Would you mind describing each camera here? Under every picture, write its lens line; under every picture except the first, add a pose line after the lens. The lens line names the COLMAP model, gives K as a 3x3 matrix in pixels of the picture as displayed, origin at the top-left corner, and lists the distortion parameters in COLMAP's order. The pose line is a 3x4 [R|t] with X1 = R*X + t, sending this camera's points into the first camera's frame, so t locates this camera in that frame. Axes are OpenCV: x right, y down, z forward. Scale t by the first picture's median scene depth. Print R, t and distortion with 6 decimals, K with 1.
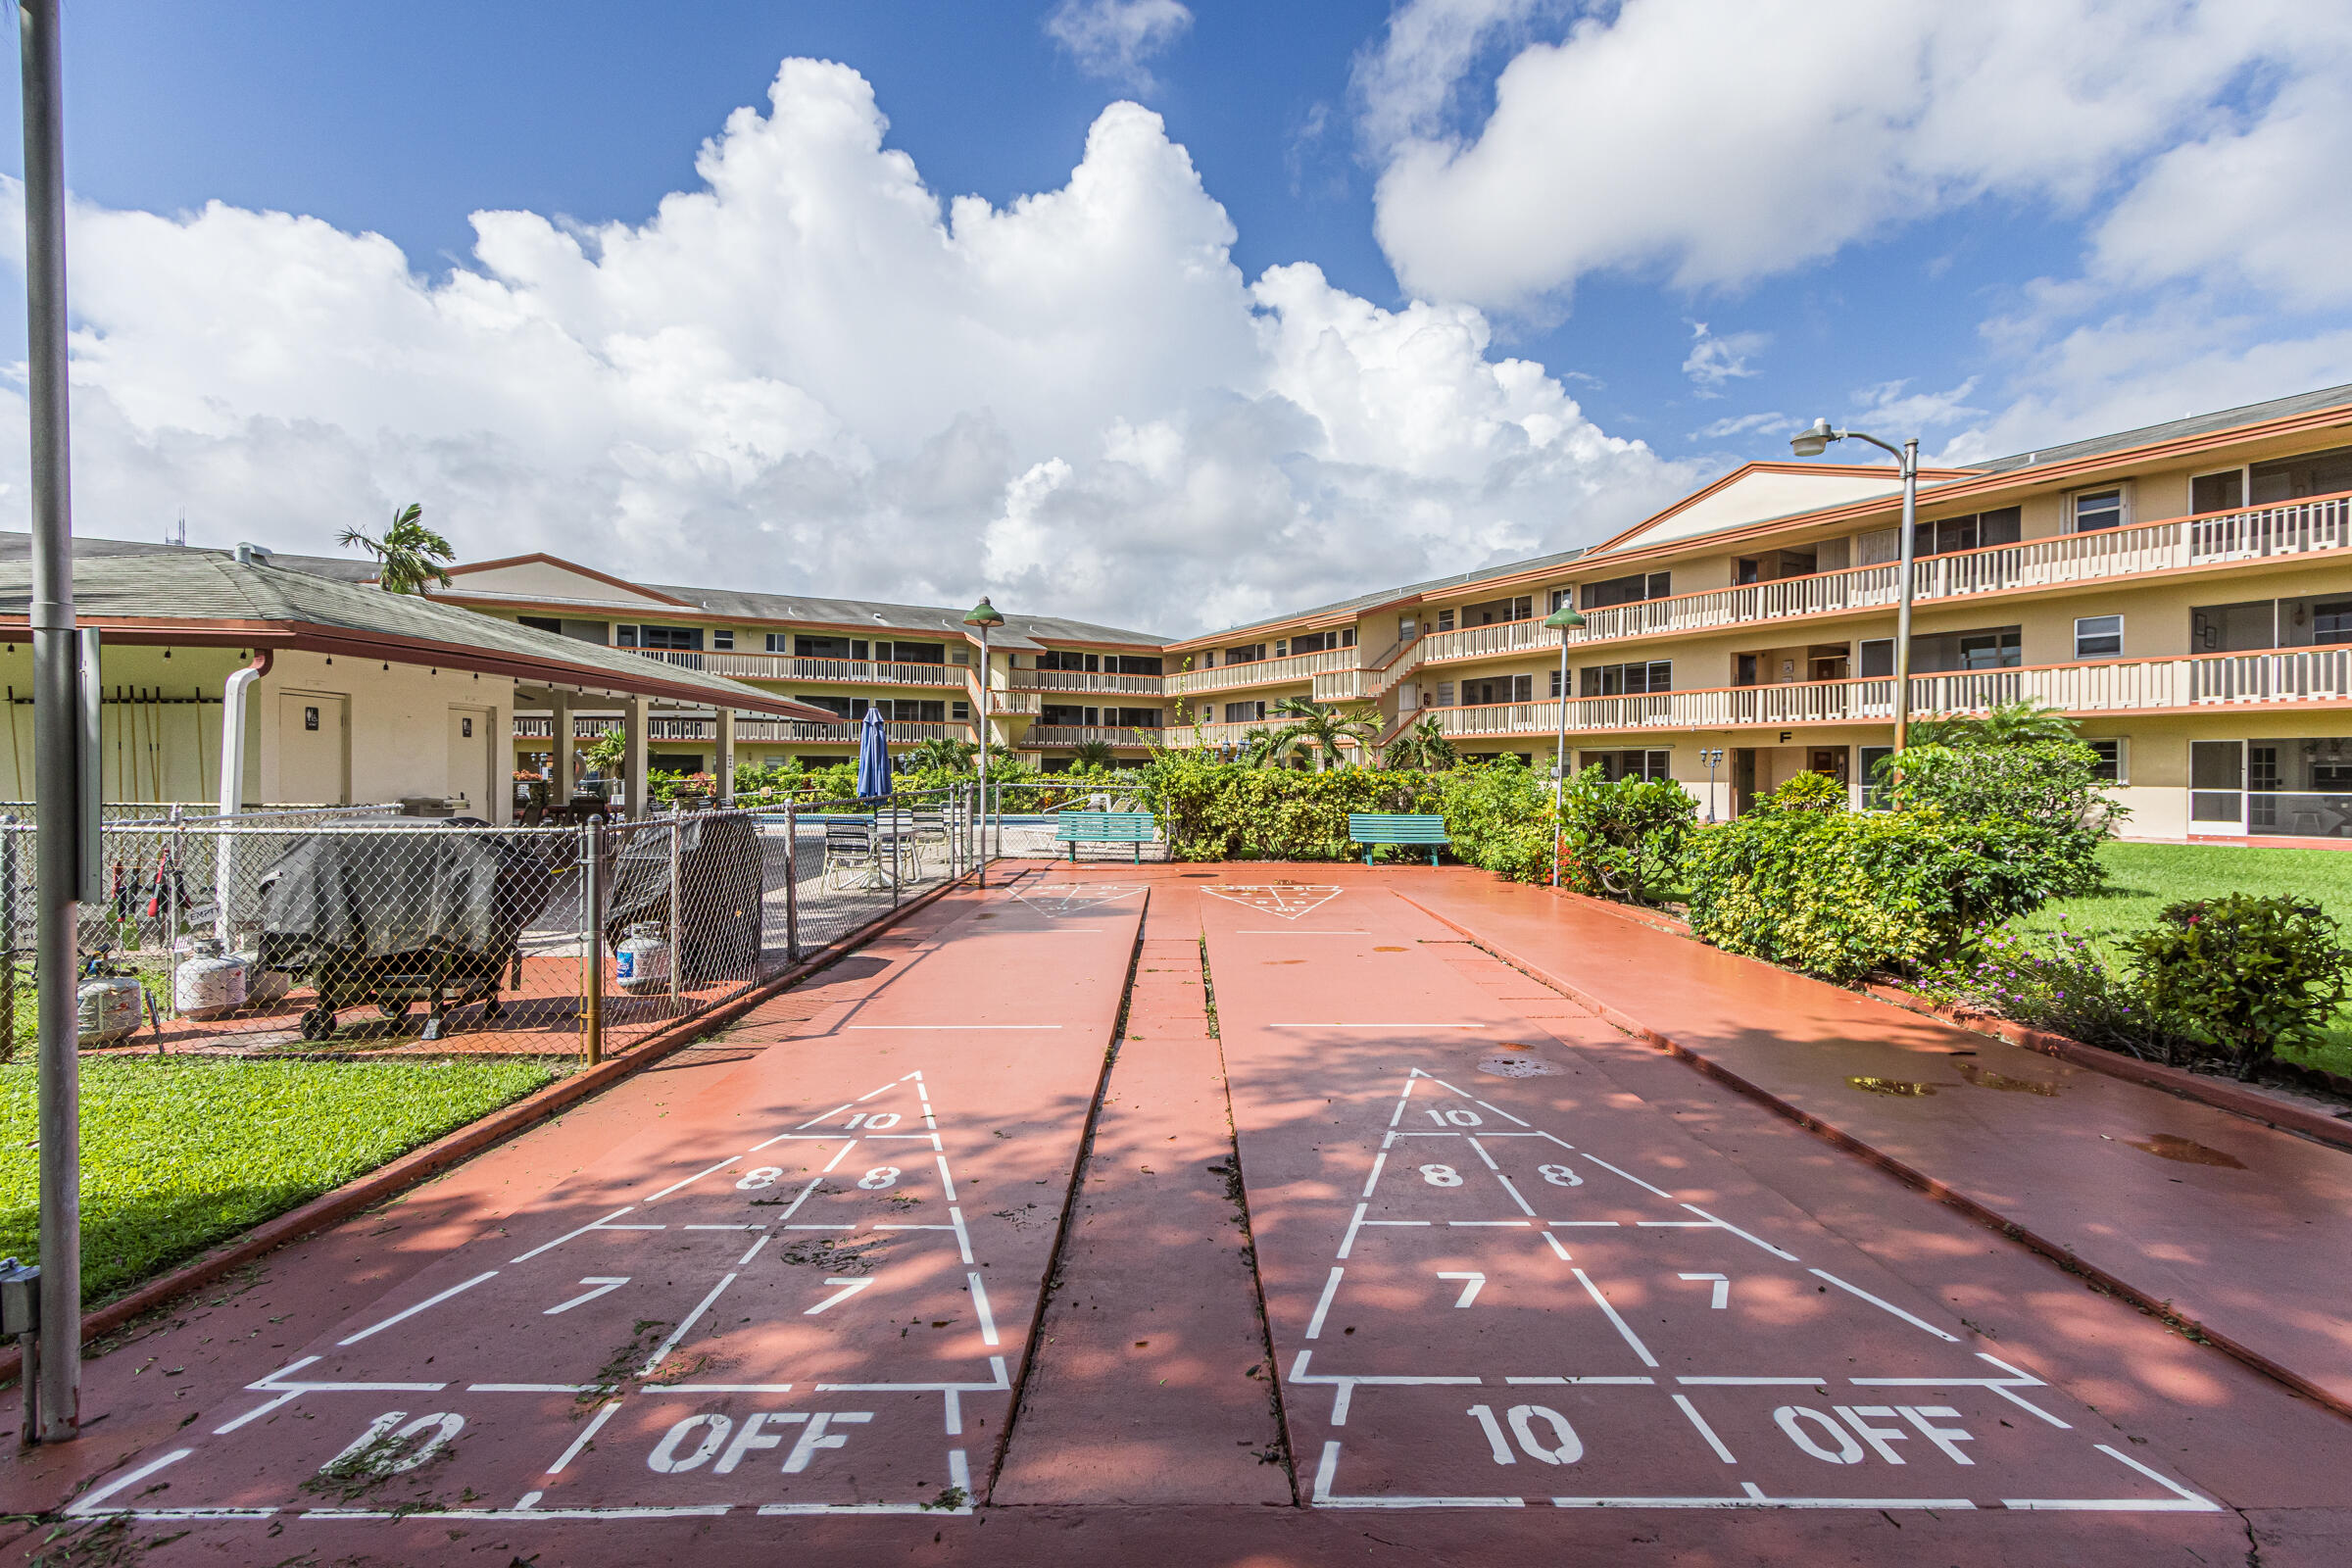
lens RADIAL K [[1152.6, 0, 1128.6], [0, 1152.6, 778.8], [0, 0, 1]] dist [0.033825, -0.000490]
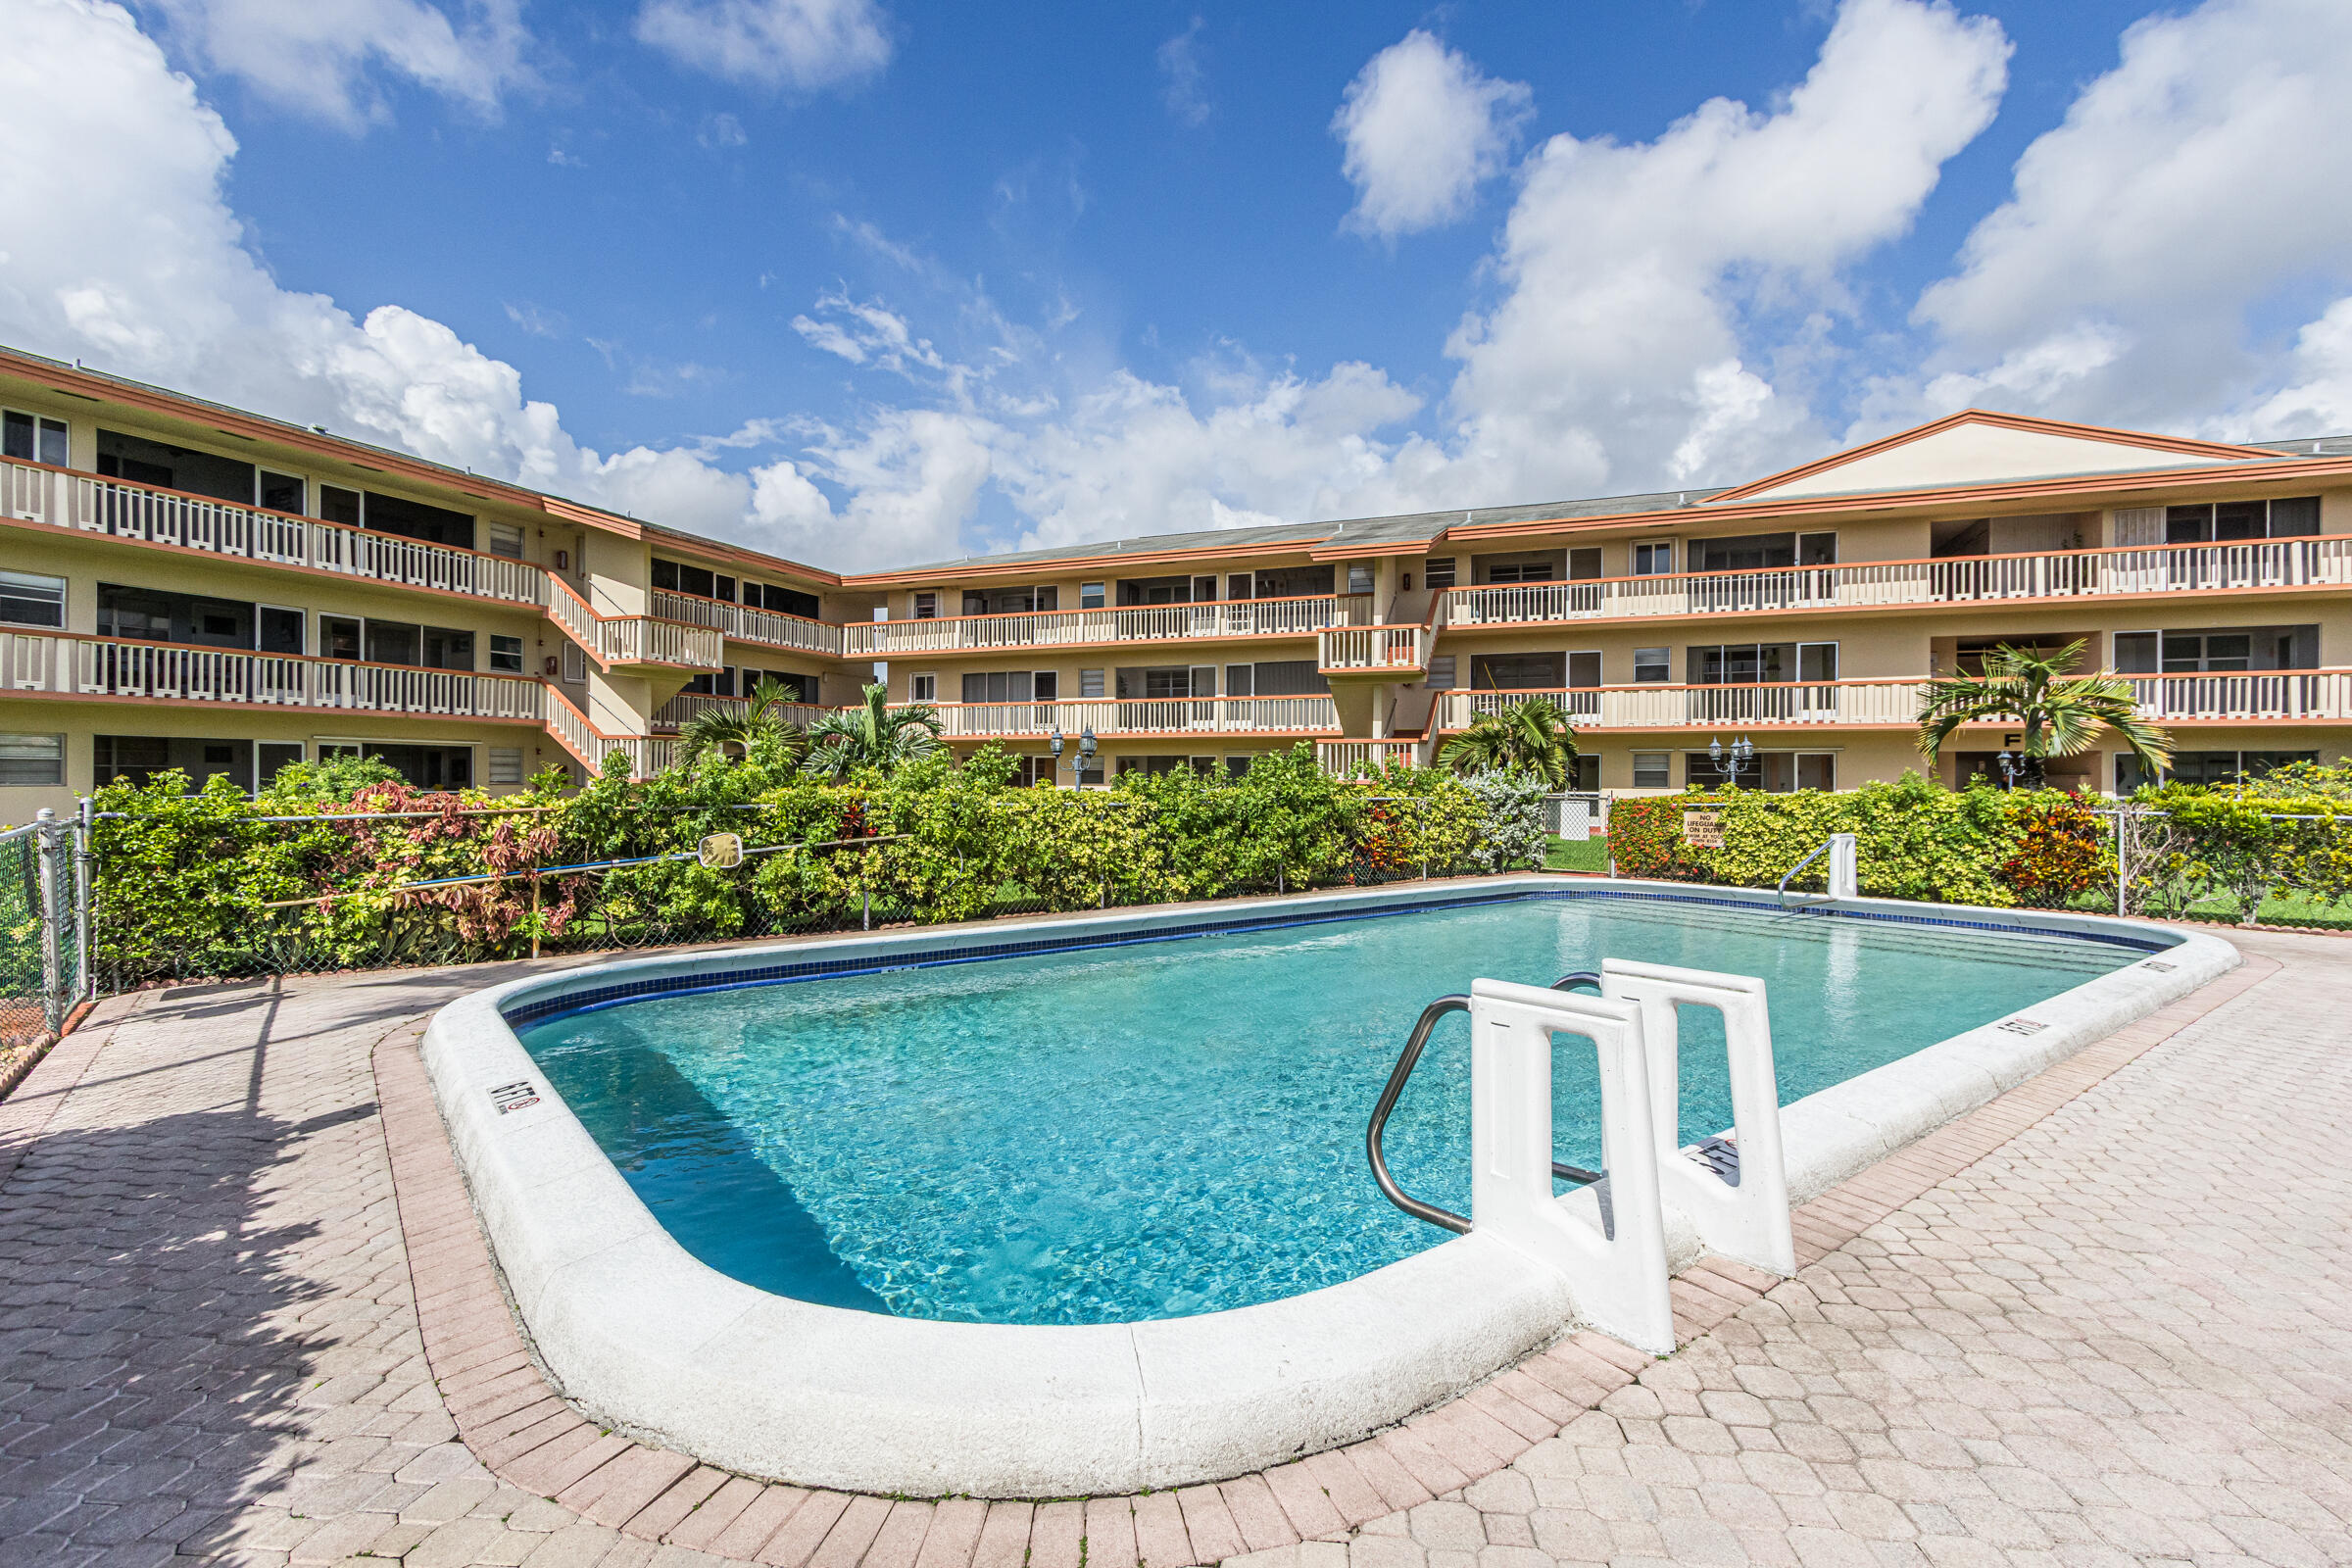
lens RADIAL K [[1092.3, 0, 1180.5], [0, 1092.3, 774.4], [0, 0, 1]] dist [-0.002195, -0.000941]
pose [[0.754406, 0.004256, 0.656395, -0.336771], [0.000831, 0.999972, -0.007439, -0.004083], [-0.656408, 0.006158, 0.754381, 0.650957]]
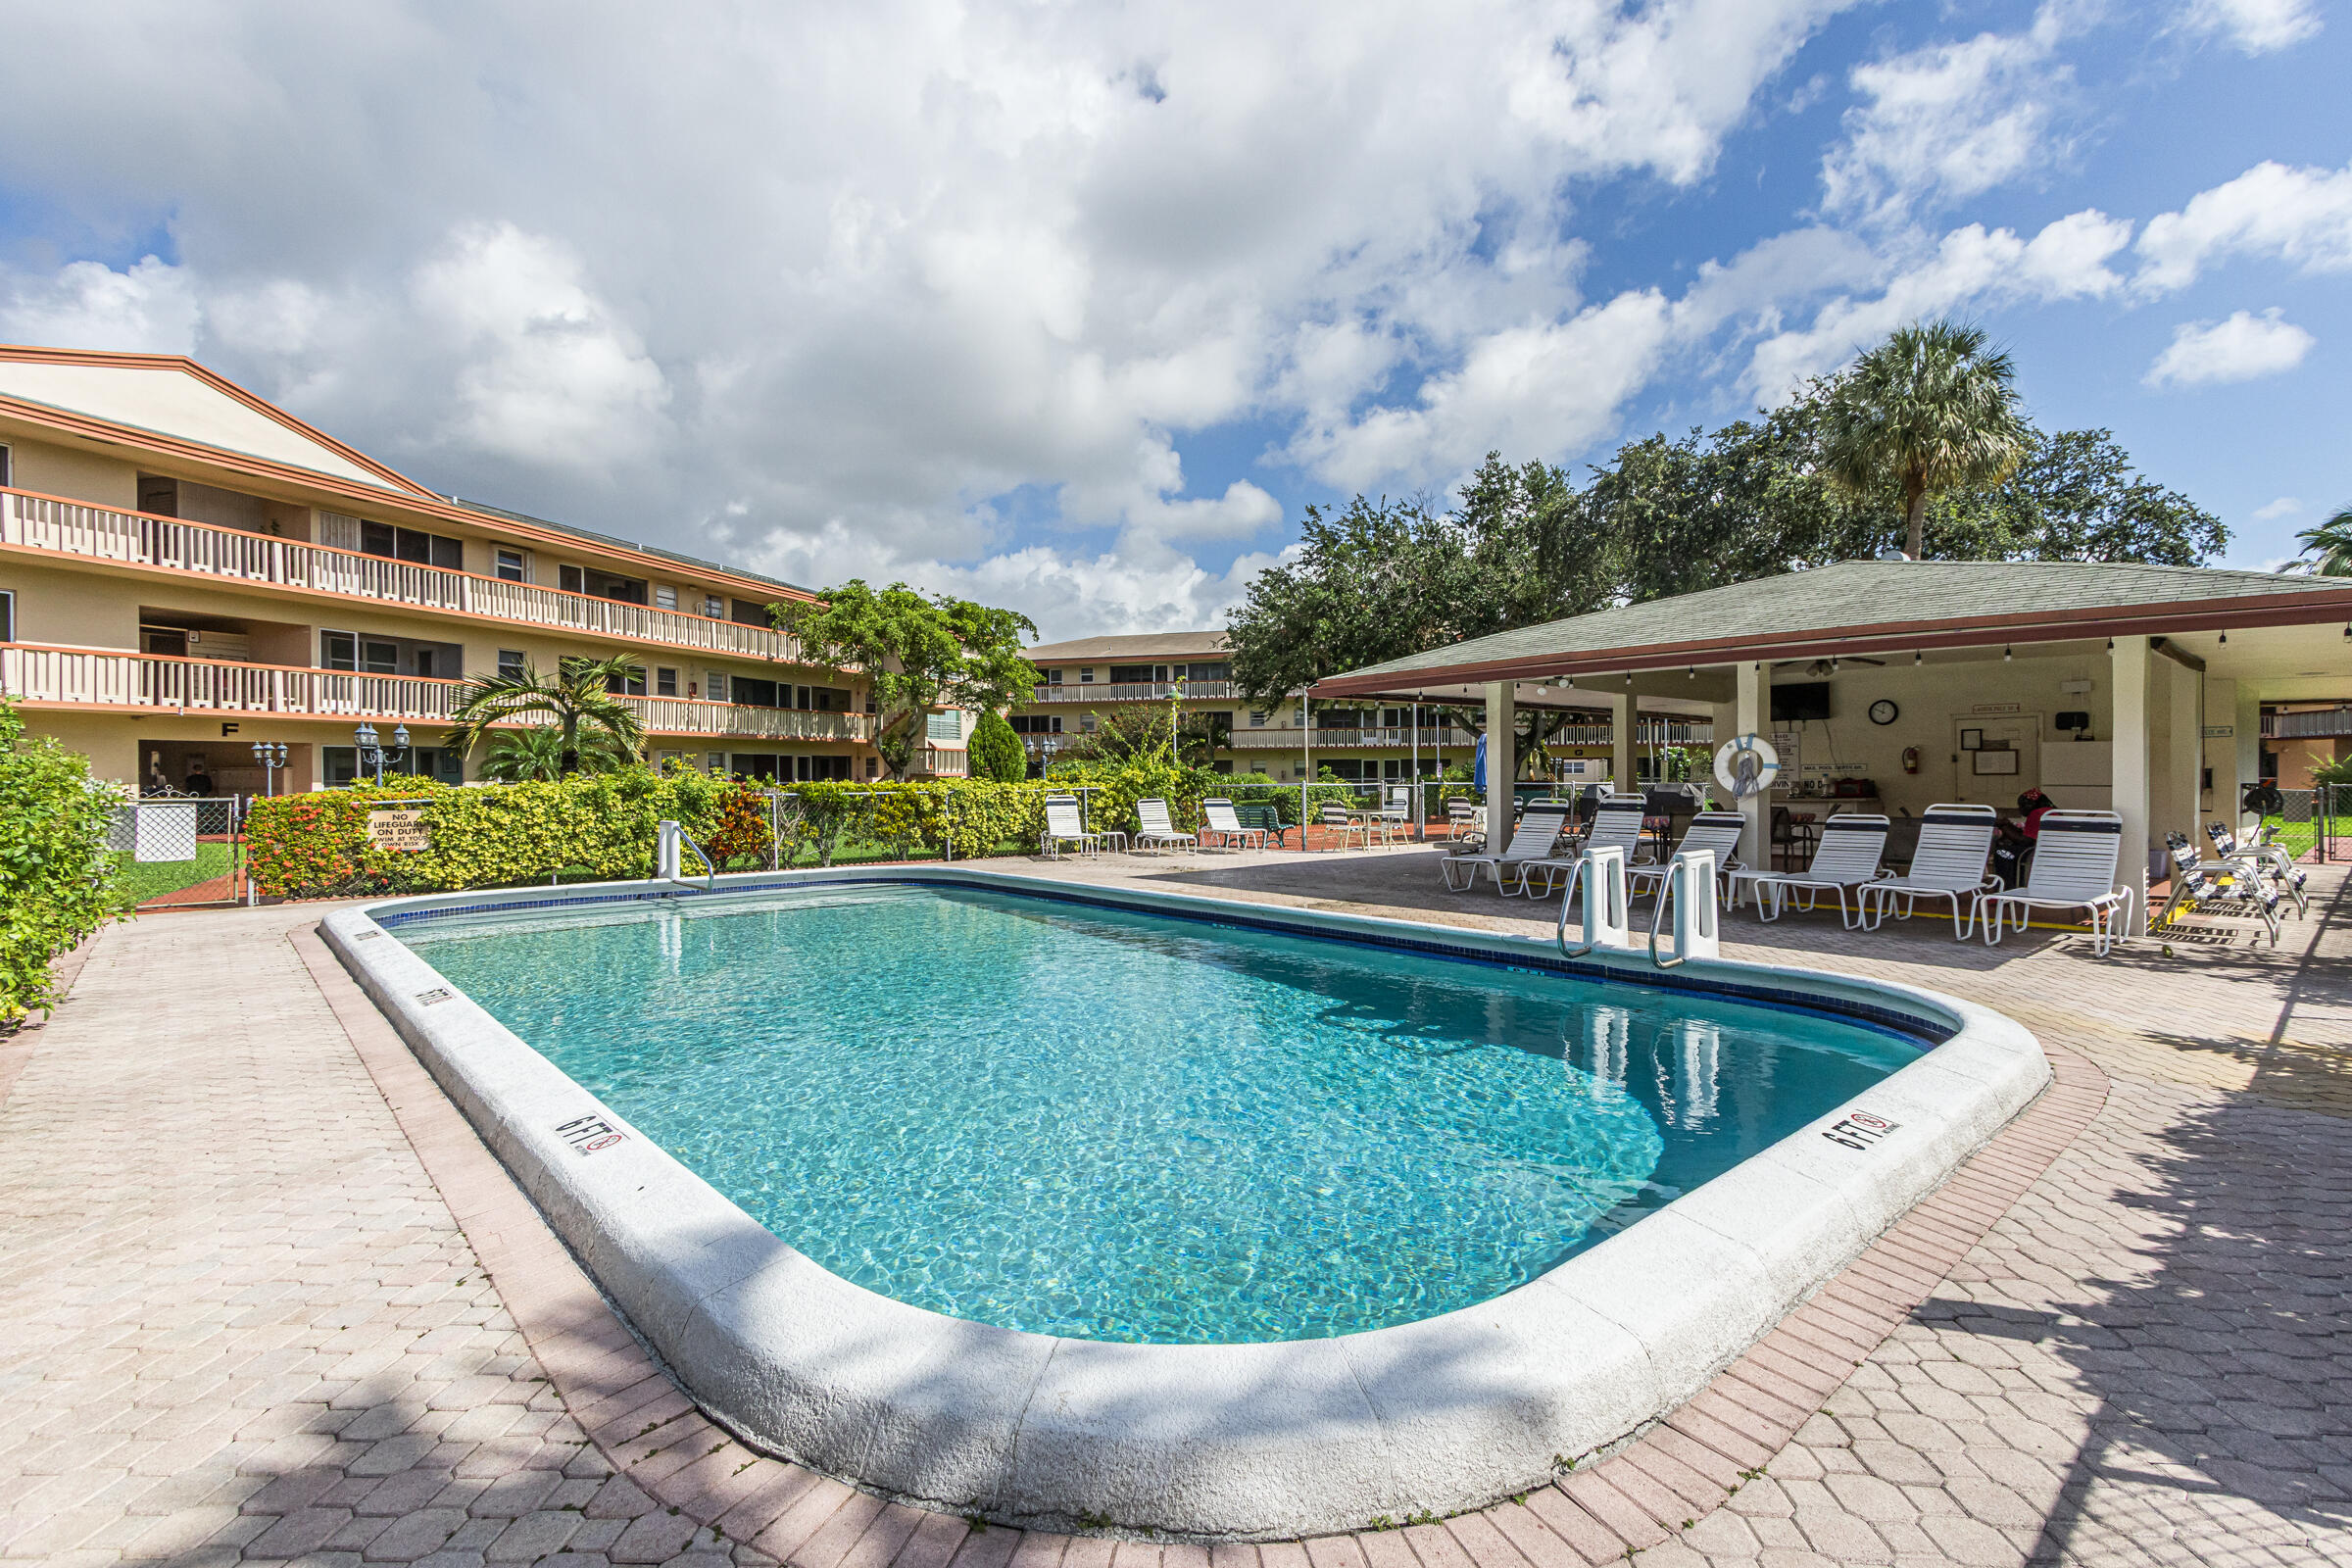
lens RADIAL K [[1092.3, 0, 1180.5], [0, 1092.3, 774.4], [0, 0, 1]] dist [-0.002195, -0.000941]
pose [[-0.695786, -0.001379, 0.718248, -0.341931], [0.006999, 0.999938, 0.008700, -0.005356], [-0.718215, 0.011080, -0.695733, 0.855247]]
